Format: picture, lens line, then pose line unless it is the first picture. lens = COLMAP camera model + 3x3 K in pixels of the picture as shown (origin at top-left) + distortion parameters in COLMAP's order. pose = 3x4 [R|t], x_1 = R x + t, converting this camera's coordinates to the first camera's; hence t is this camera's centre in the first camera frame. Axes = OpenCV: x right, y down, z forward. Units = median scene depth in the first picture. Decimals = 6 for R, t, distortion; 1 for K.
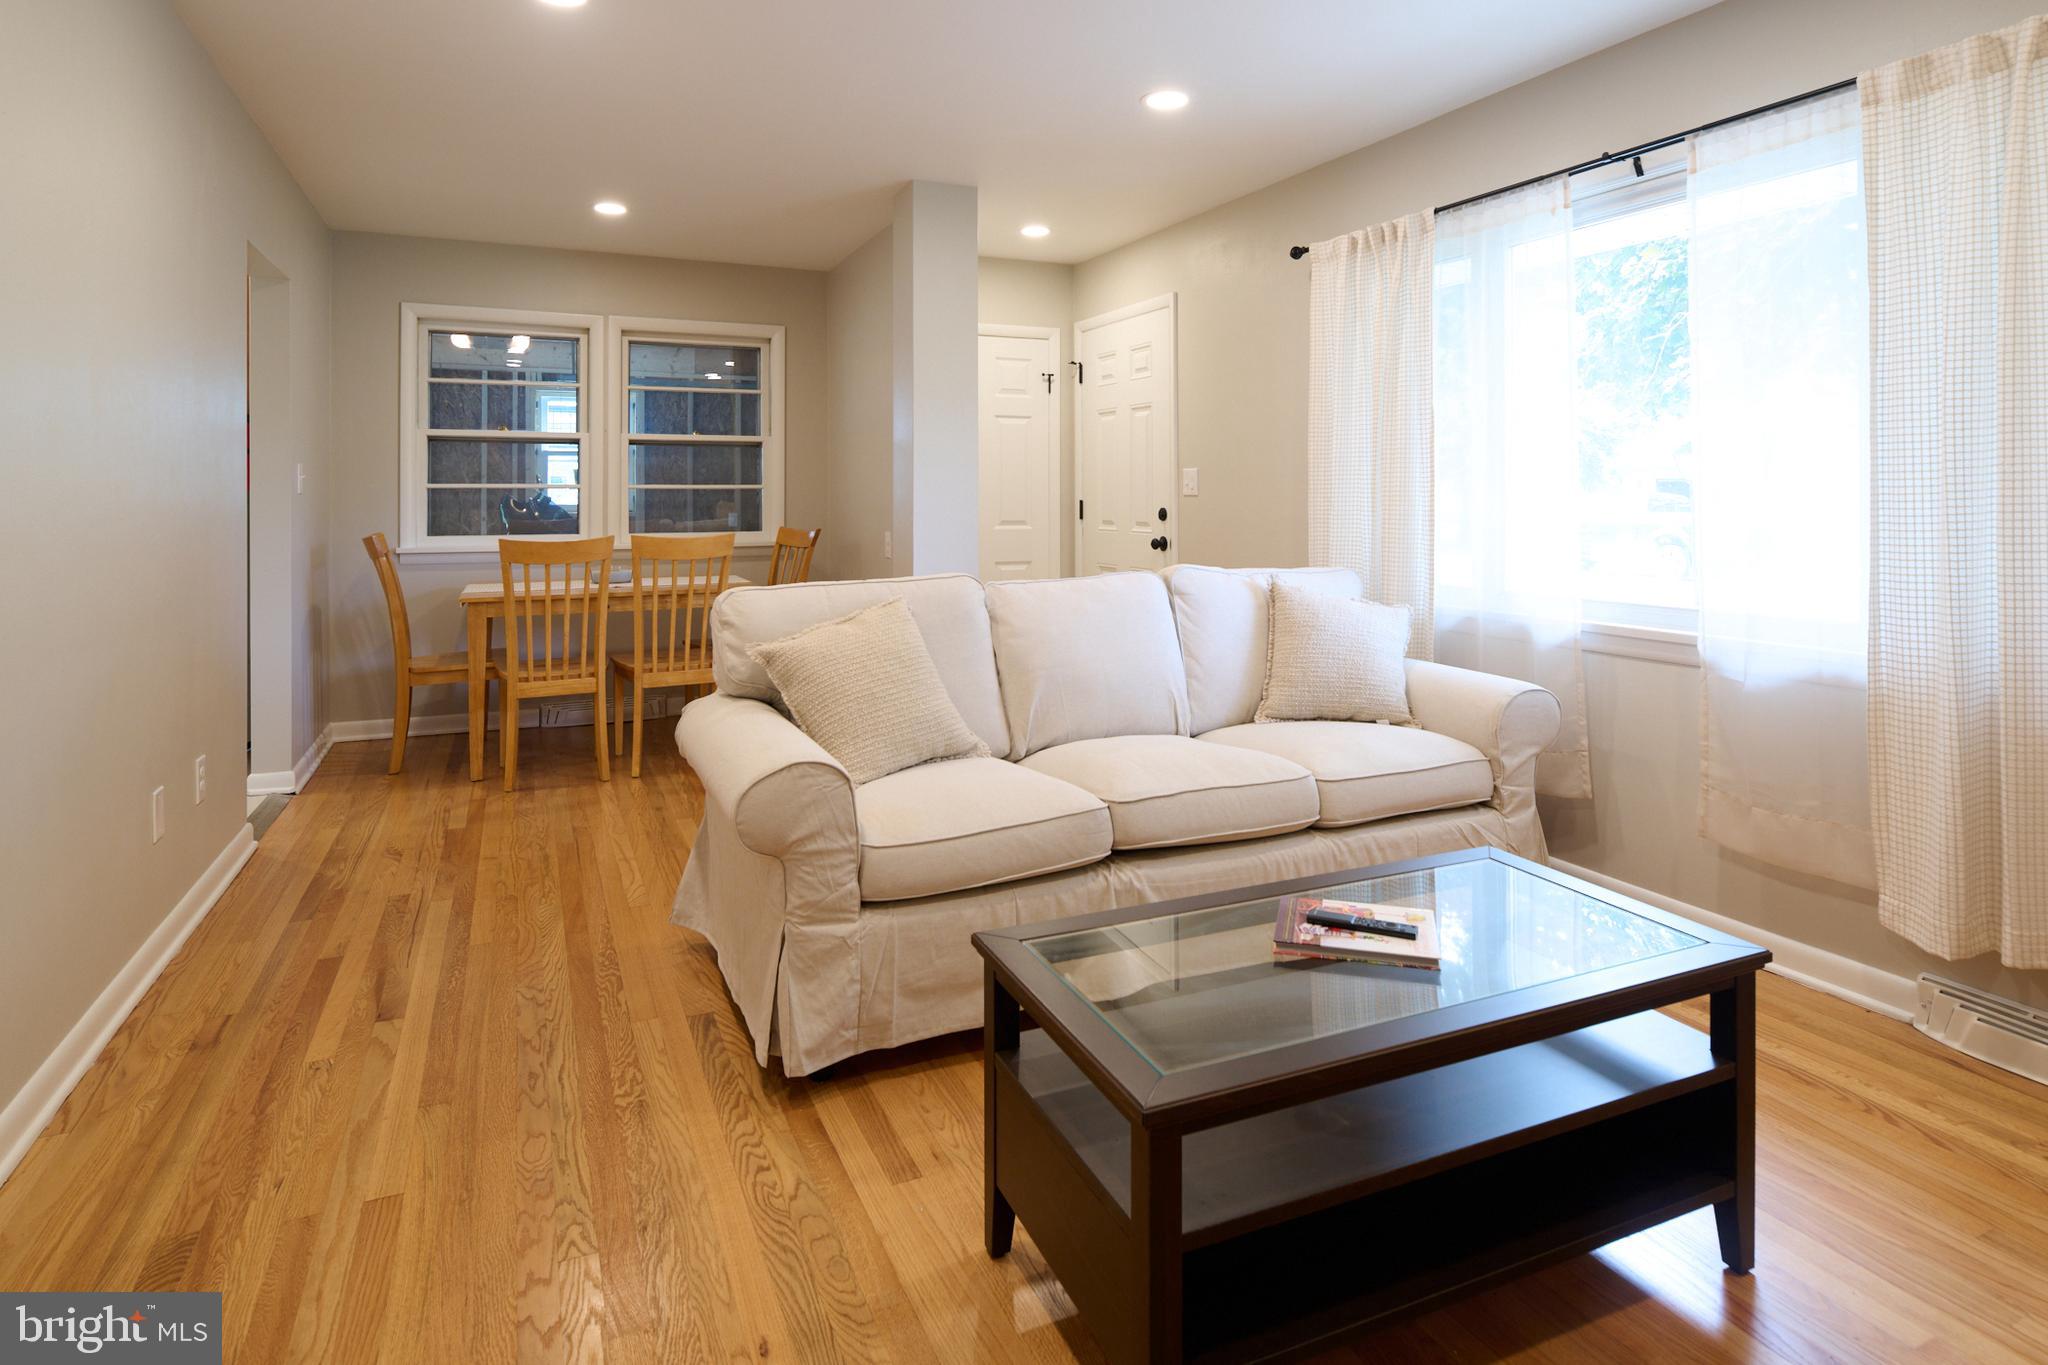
lens RADIAL K [[1111.8, 0, 1020.7], [0, 1111.8, 492.2], [0, 0, 1]] dist [-0.001307, -0.008496]
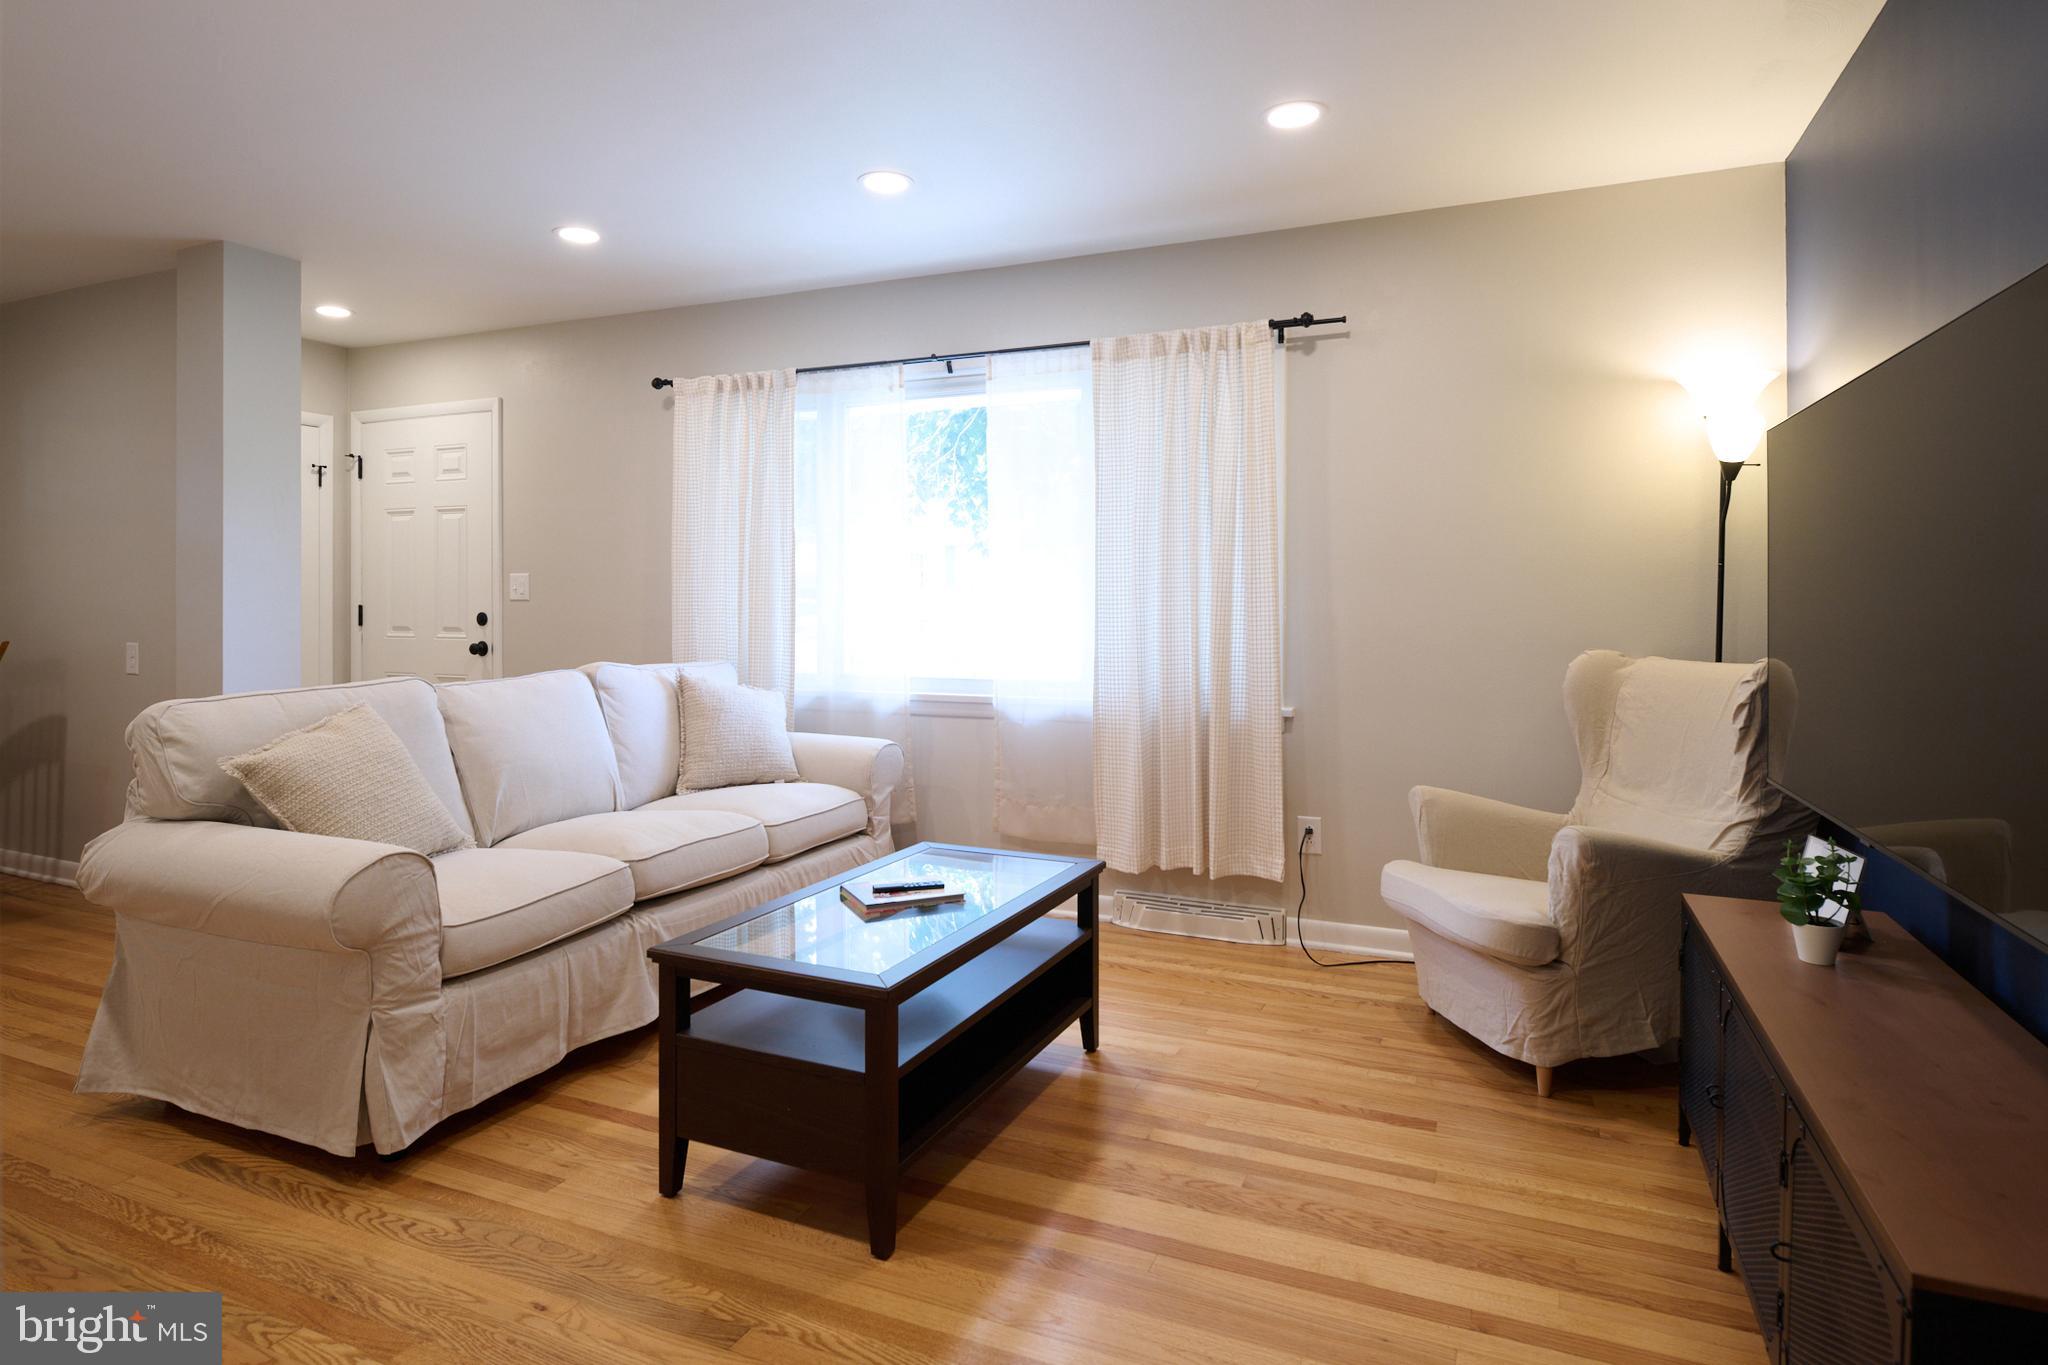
lens RADIAL K [[1129.0, 0, 1025.9], [0, 1129.0, 605.2], [0, 0, 1]] dist [-0.021621, -0.000436]
pose [[0.741958, -0.000825, 0.670446, -0.413867], [-0.003211, 0.999983, 0.004785, 0.002616], [-0.670438, -0.005703, 0.741943, -0.157860]]
